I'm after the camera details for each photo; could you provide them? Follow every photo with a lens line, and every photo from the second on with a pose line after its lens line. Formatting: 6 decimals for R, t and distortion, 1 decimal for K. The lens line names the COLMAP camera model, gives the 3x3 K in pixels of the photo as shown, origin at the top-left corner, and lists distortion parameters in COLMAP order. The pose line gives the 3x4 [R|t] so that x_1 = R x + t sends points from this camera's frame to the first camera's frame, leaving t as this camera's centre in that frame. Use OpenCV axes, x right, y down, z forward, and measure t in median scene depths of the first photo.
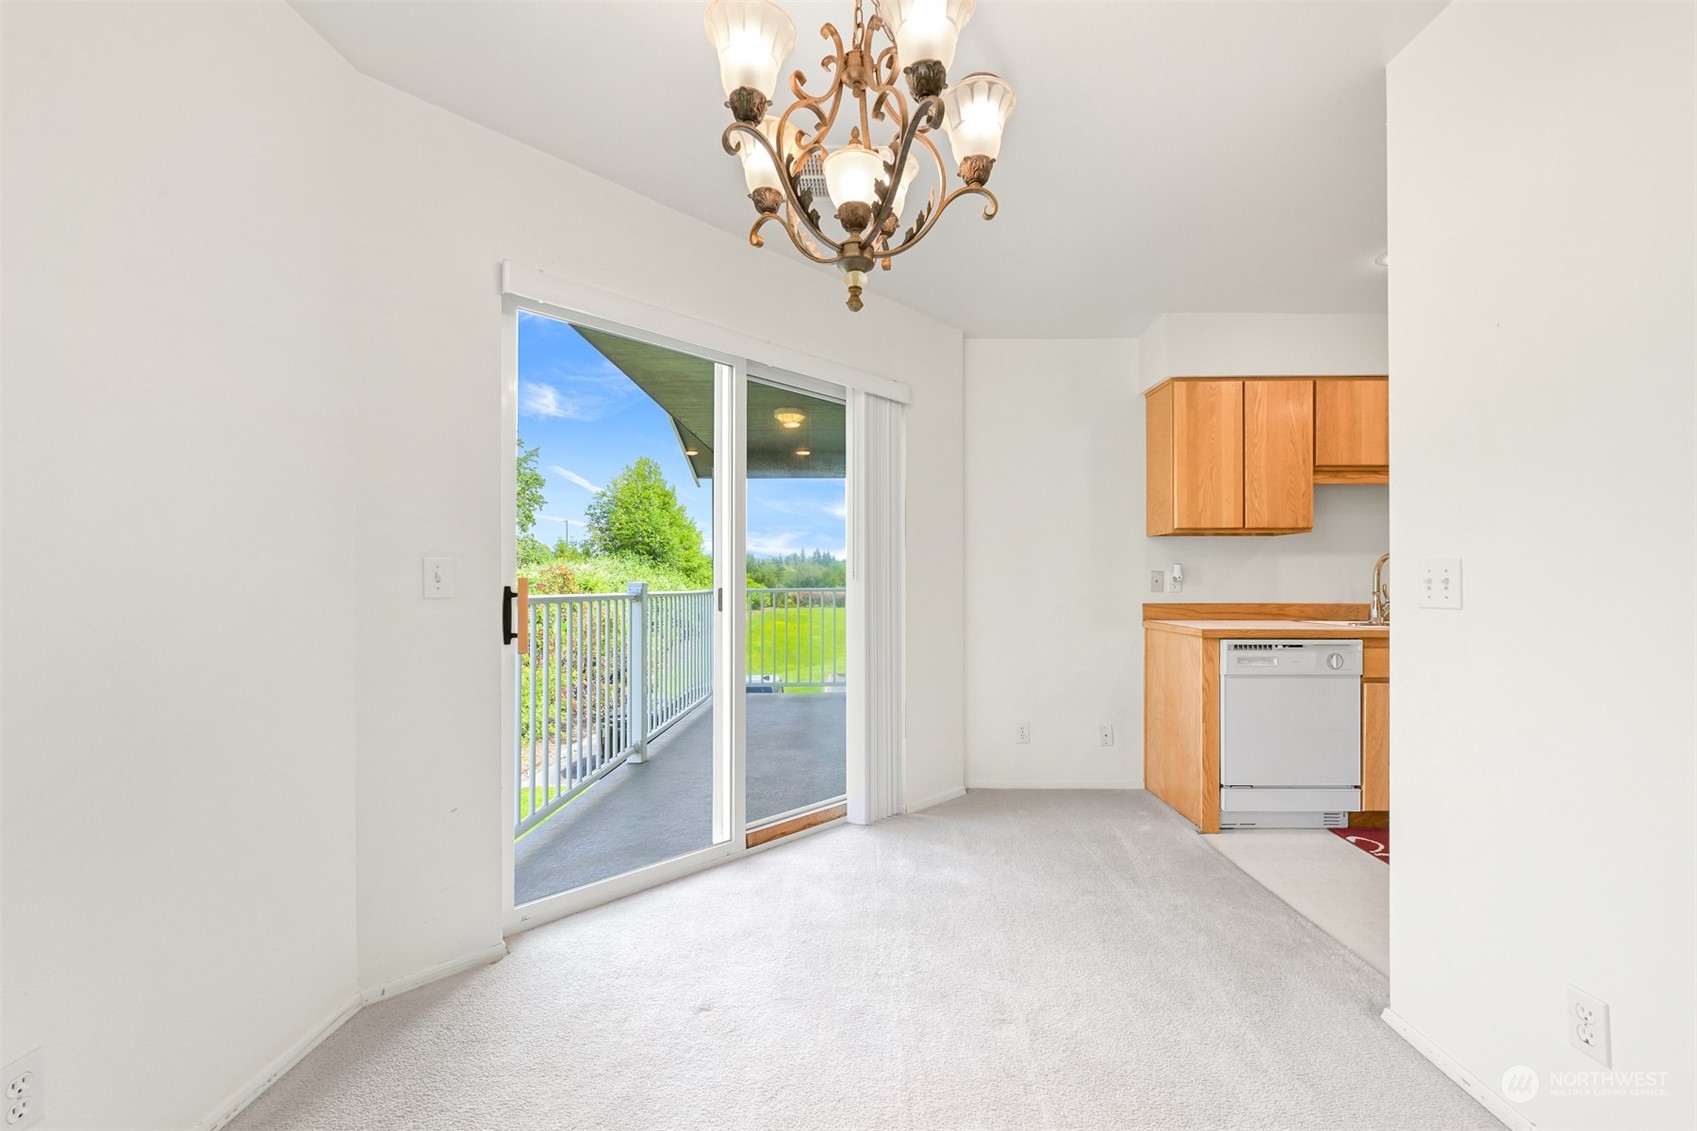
lens RADIAL K [[690.4, 0, 852.9], [0, 690.4, 578.2], [0, 0, 1]] dist [-0.003142, 0.000396]
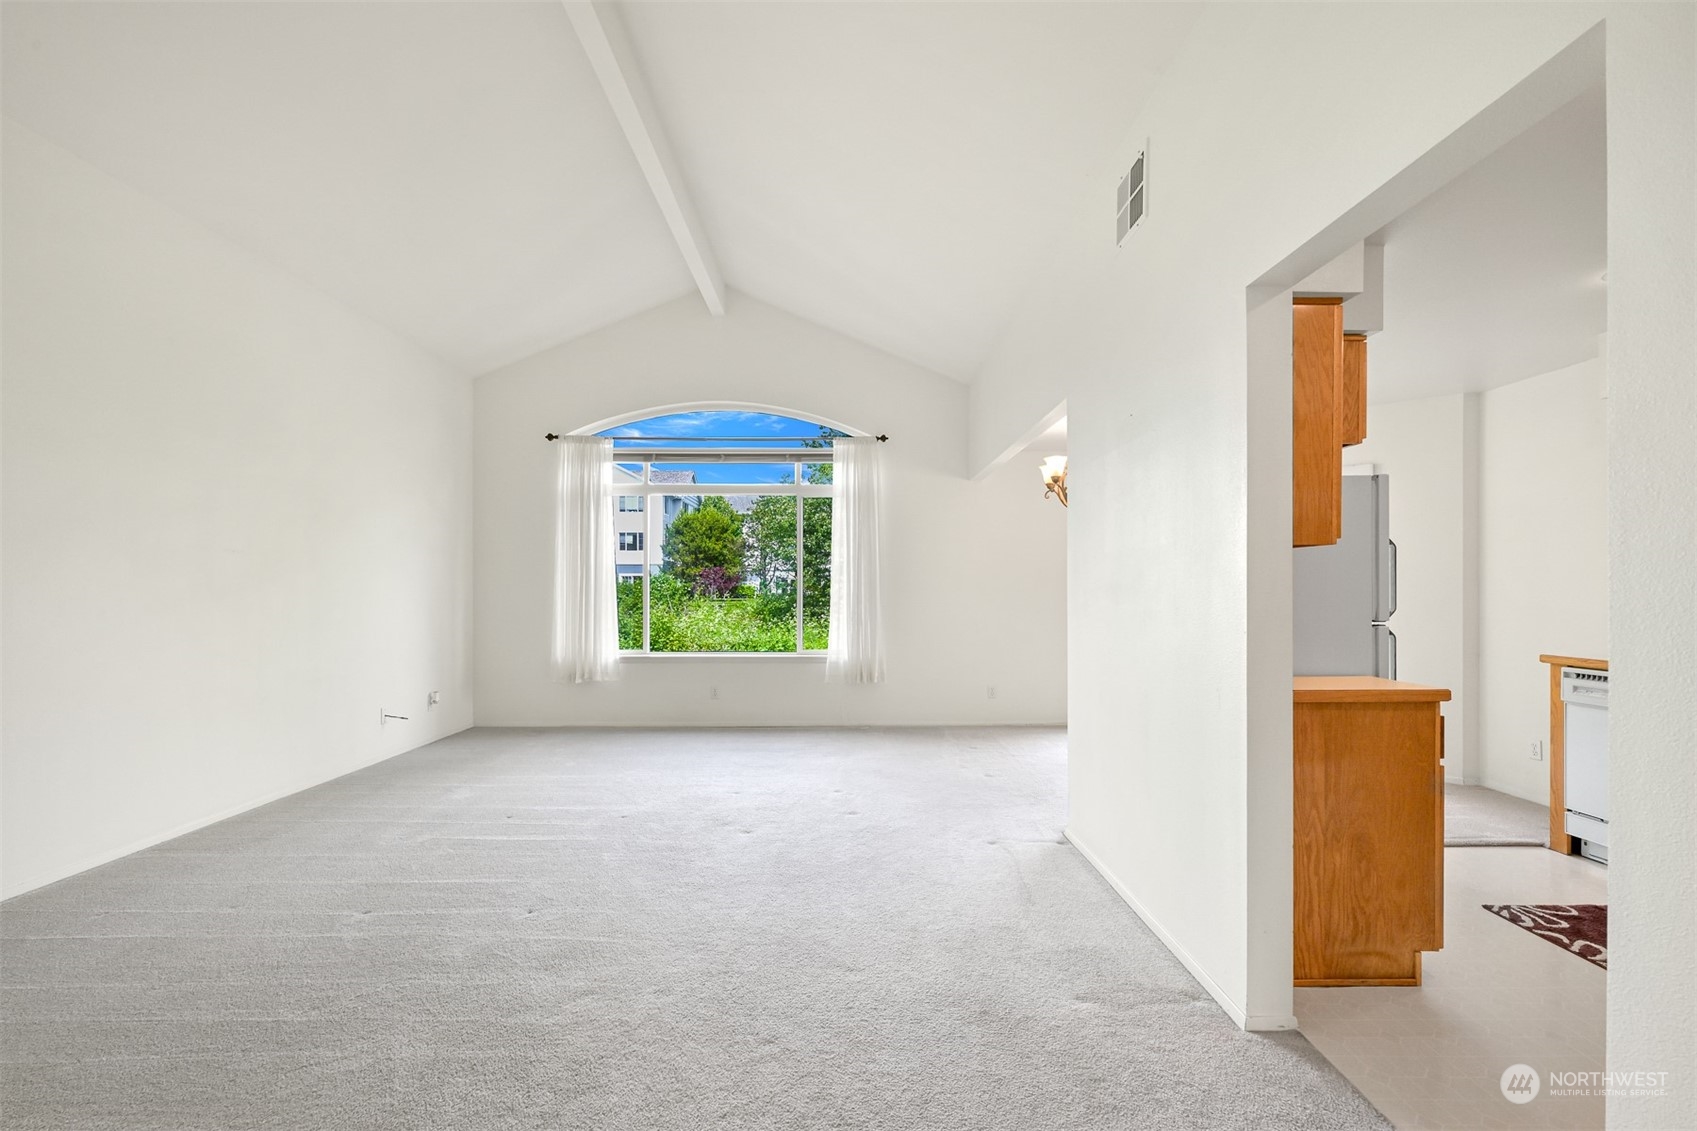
lens RADIAL K [[690.4, 0, 847.2], [0, 690.4, 586.1], [0, 0, 1]] dist [-0.003142, 0.000396]
pose [[0.026790, -0.001263, -0.999640, 1.400251], [0.003179, 0.999994, -0.001178, -0.030514], [0.999636, -0.003147, 0.026793, -0.089616]]
